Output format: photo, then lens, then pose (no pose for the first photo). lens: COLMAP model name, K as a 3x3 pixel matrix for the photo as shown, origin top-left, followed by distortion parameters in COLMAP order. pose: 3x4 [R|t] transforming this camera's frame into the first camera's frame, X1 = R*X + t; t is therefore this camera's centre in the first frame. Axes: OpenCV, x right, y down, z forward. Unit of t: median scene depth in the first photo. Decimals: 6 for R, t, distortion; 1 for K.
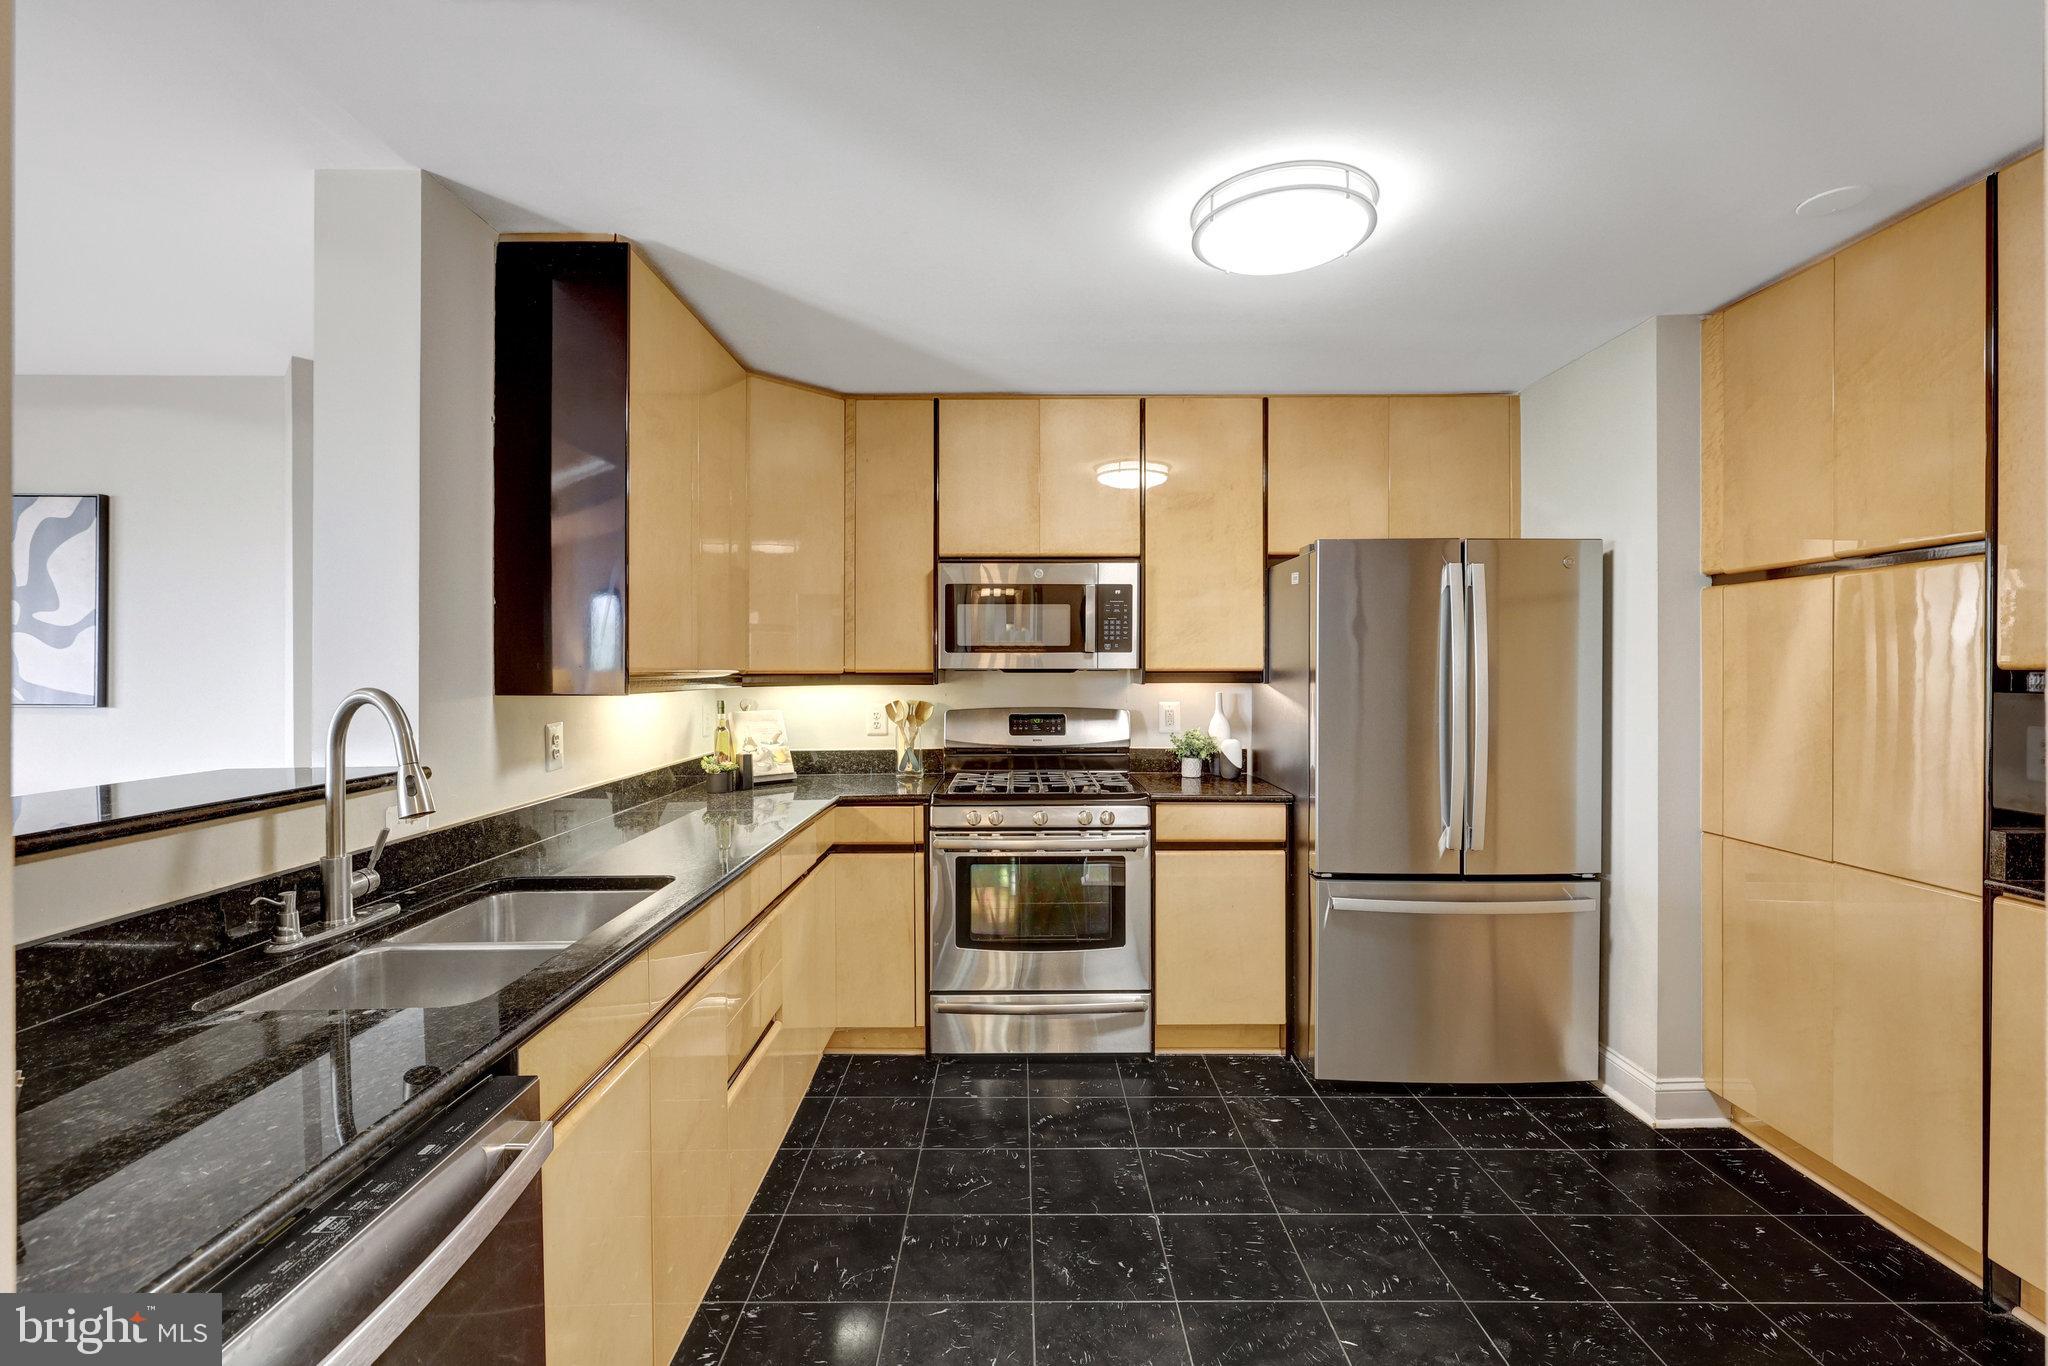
lens RADIAL K [[900.1, 0, 993.4], [0, 900.1, 670.5], [0, 0, 1]] dist [0.001832, -0.001145]
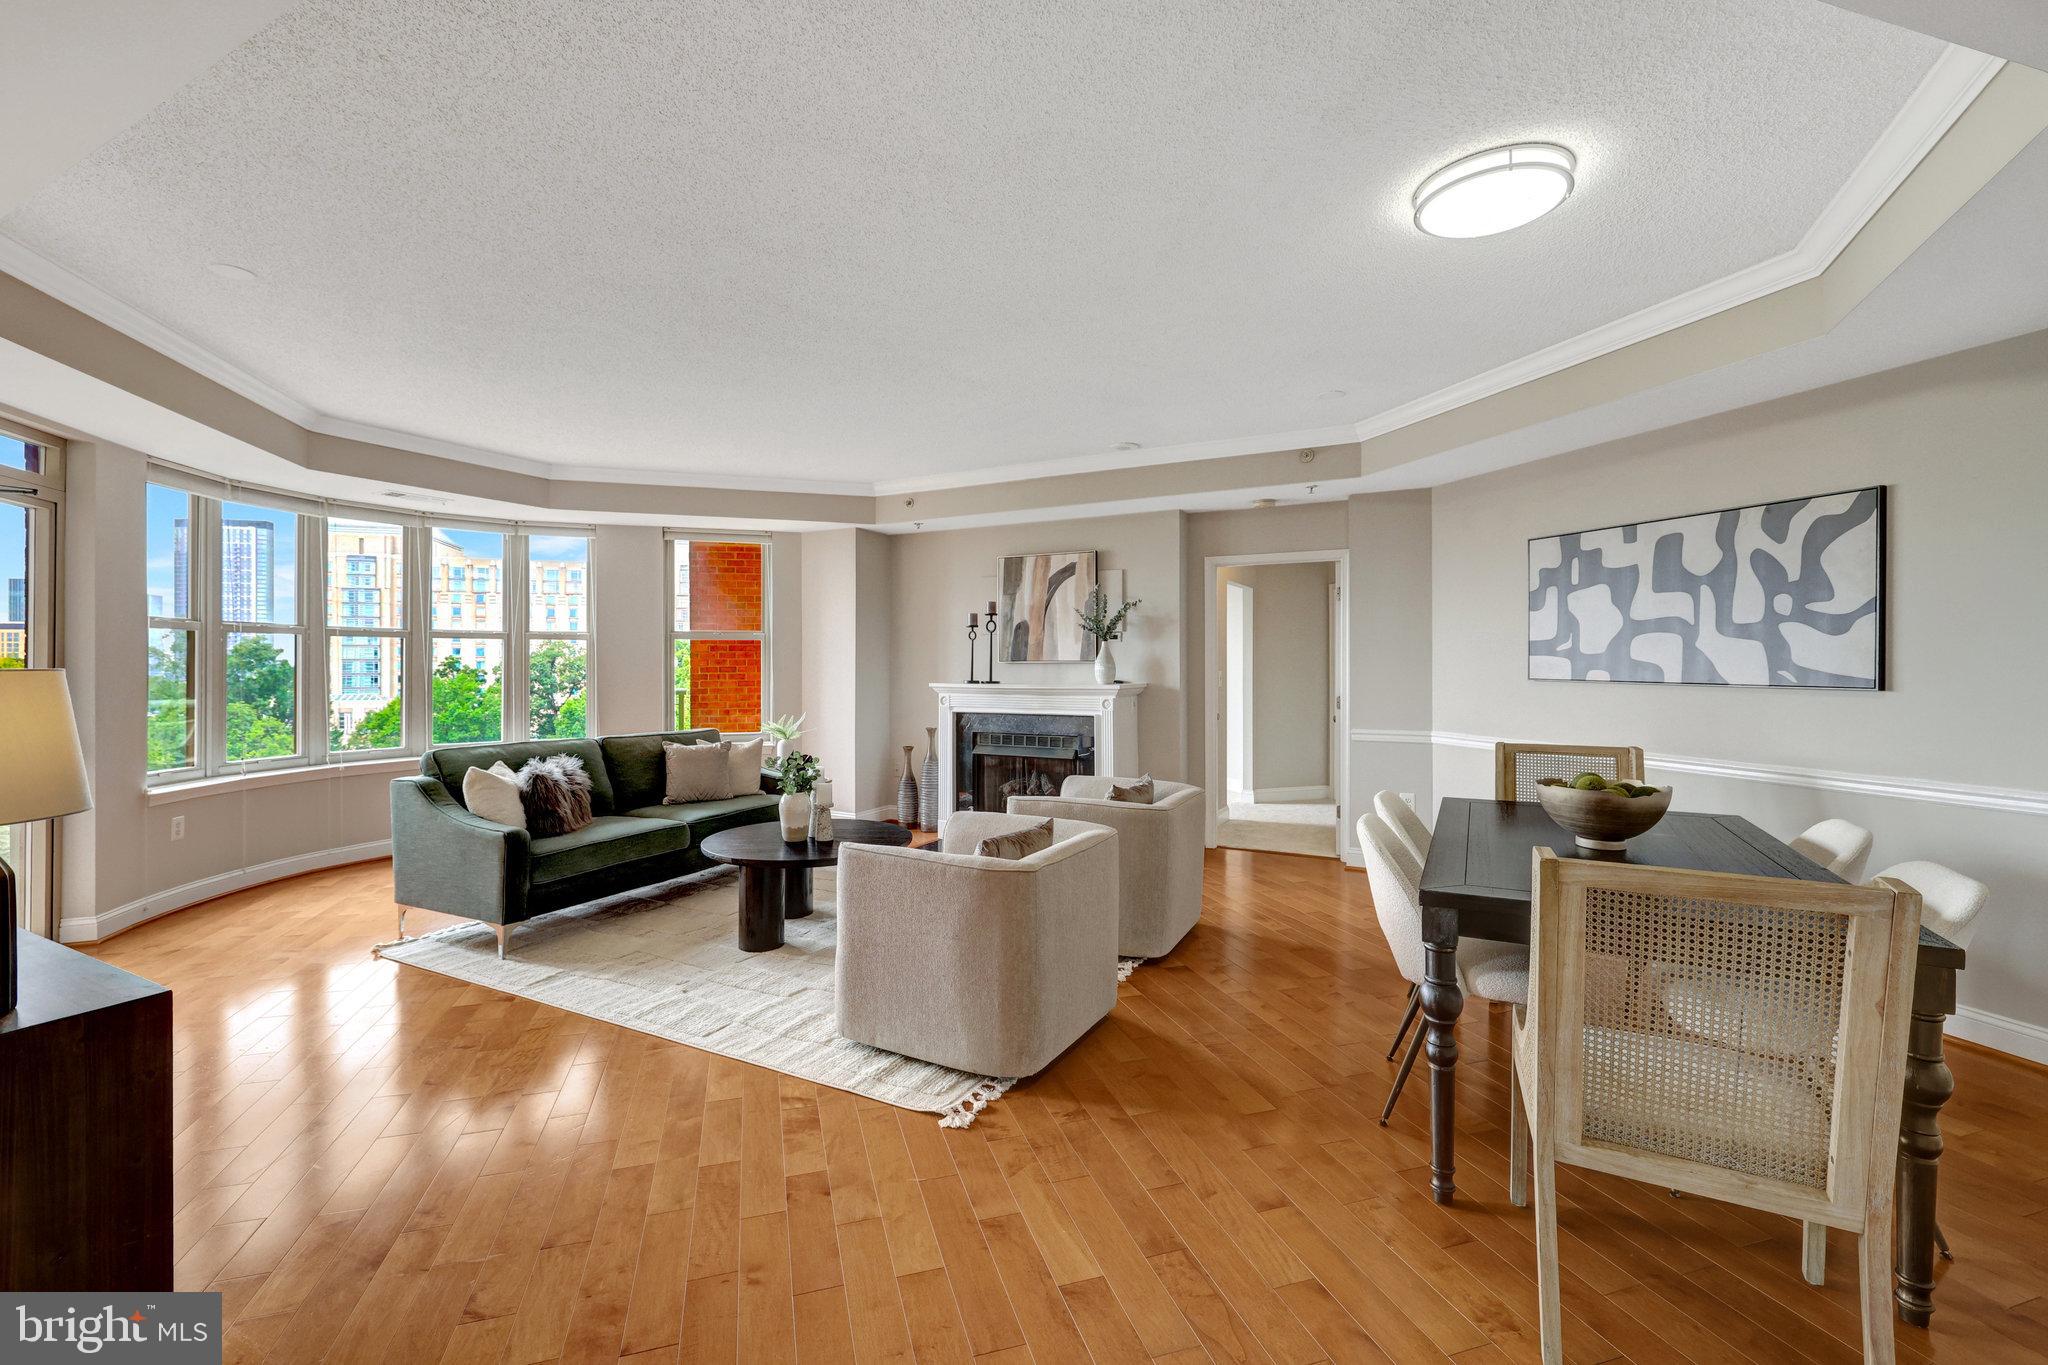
lens RADIAL K [[871.7, 0, 1008.8], [0, 871.7, 660.5], [0, 0, 1]] dist [-0.000594, 0.001077]
pose [[0.288549, -0.004640, -0.957454, -0.317634], [0.000438, 0.999989, -0.004714, 0.010579], [0.957465, 0.000941, 0.288547, -0.251175]]
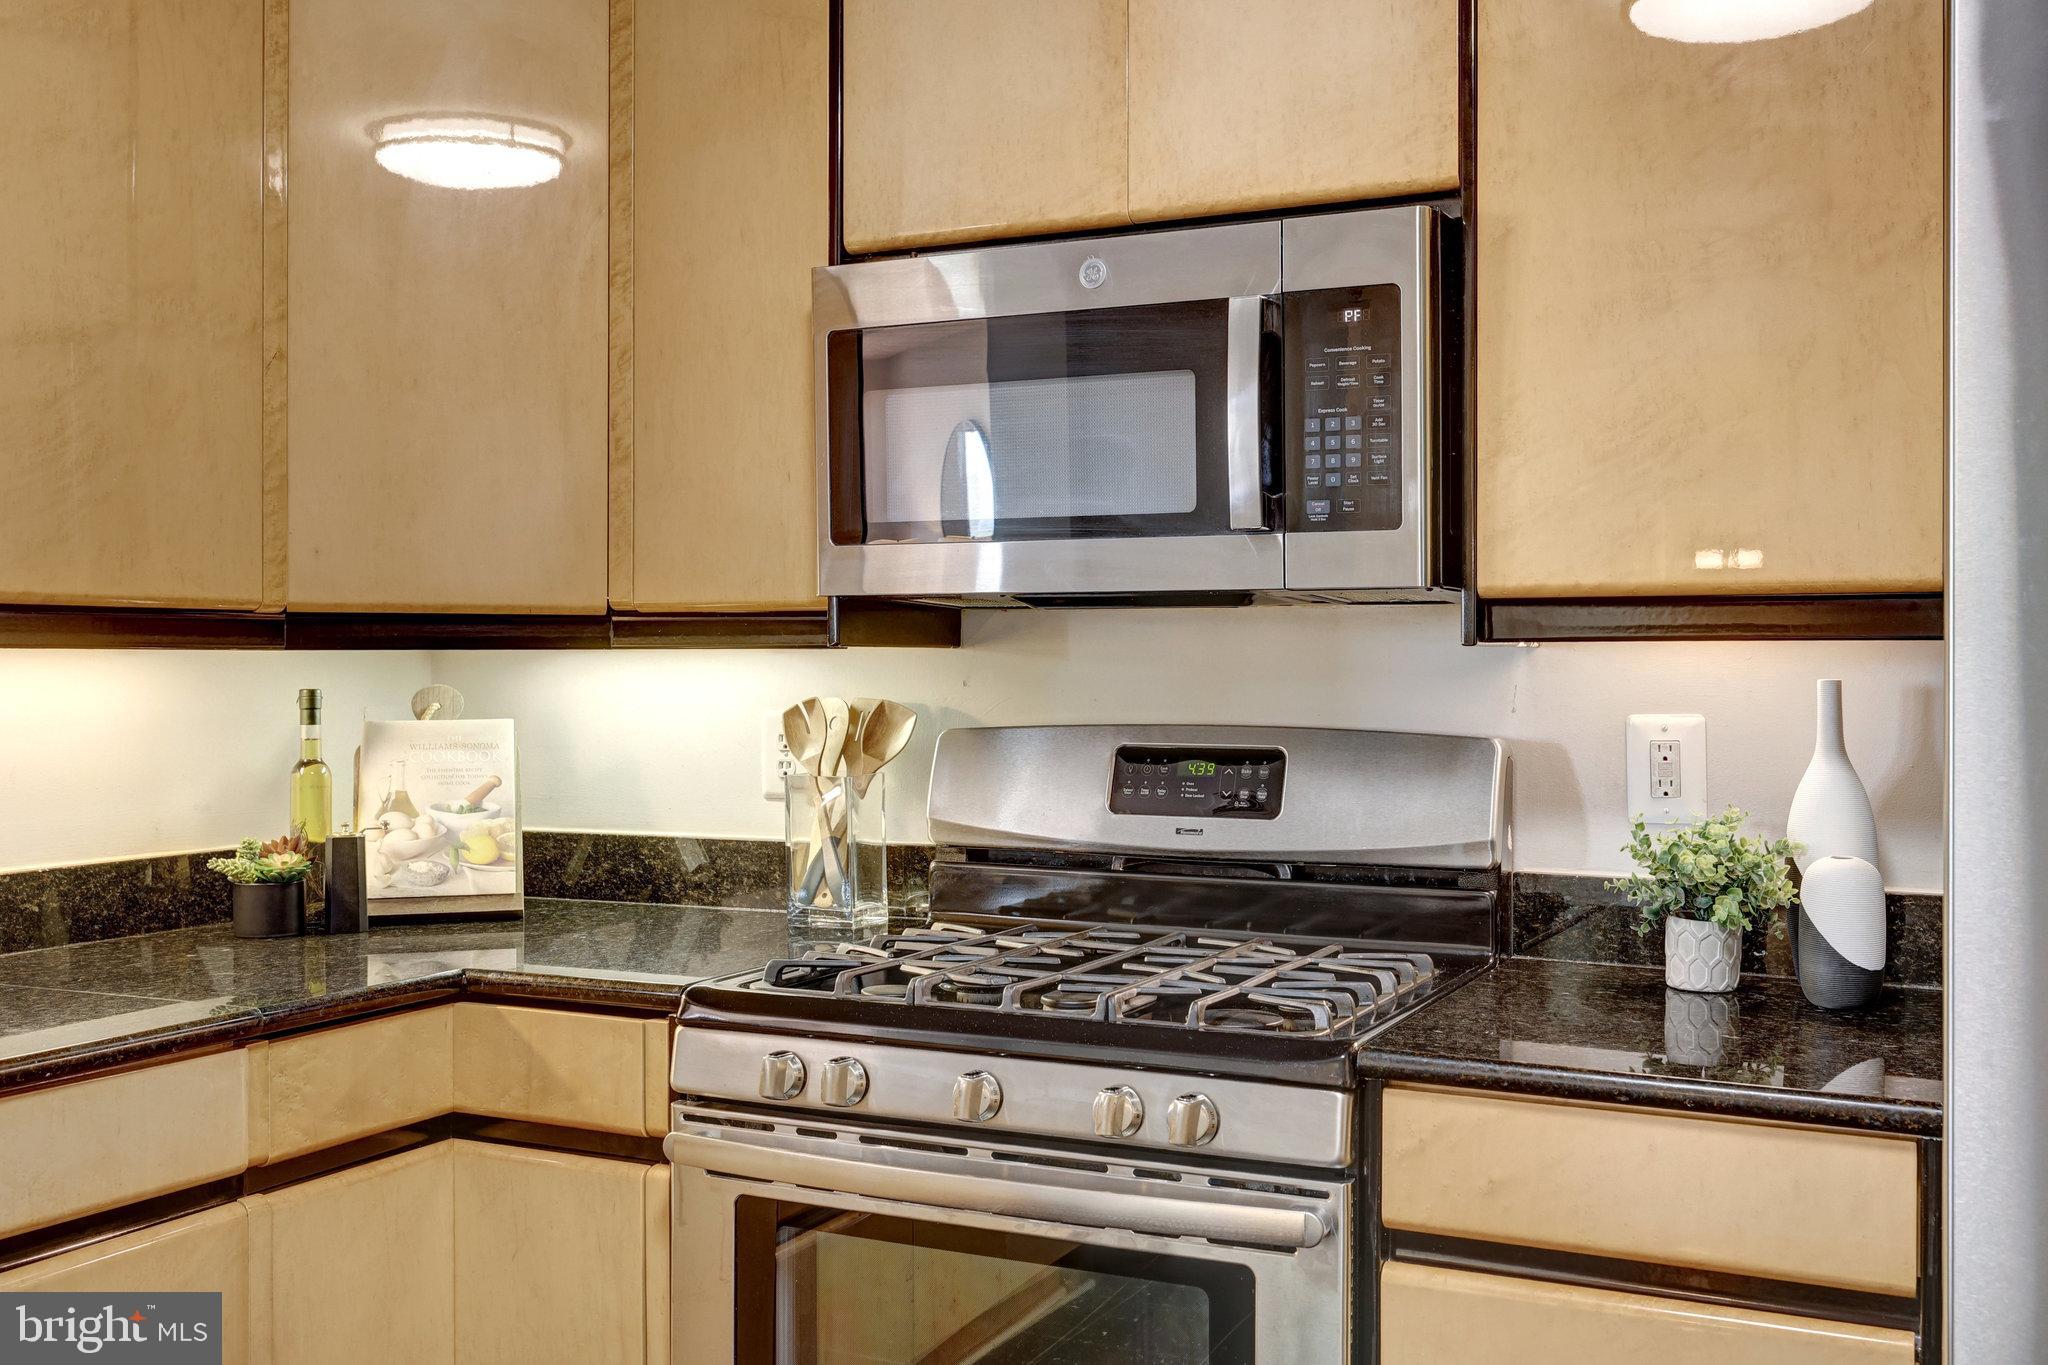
lens RADIAL K [[1981.0, 0, 993.2], [0, 1981.0, 664.2], [0, 0, 1]] dist [-0.007672, 0.000000]
pose [[0.899543, 0.004026, -0.436814, 0.317790], [-0.004660, 0.999989, -0.000378, 0.023123], [0.436808, 0.002376, 0.899552, 0.405022]]
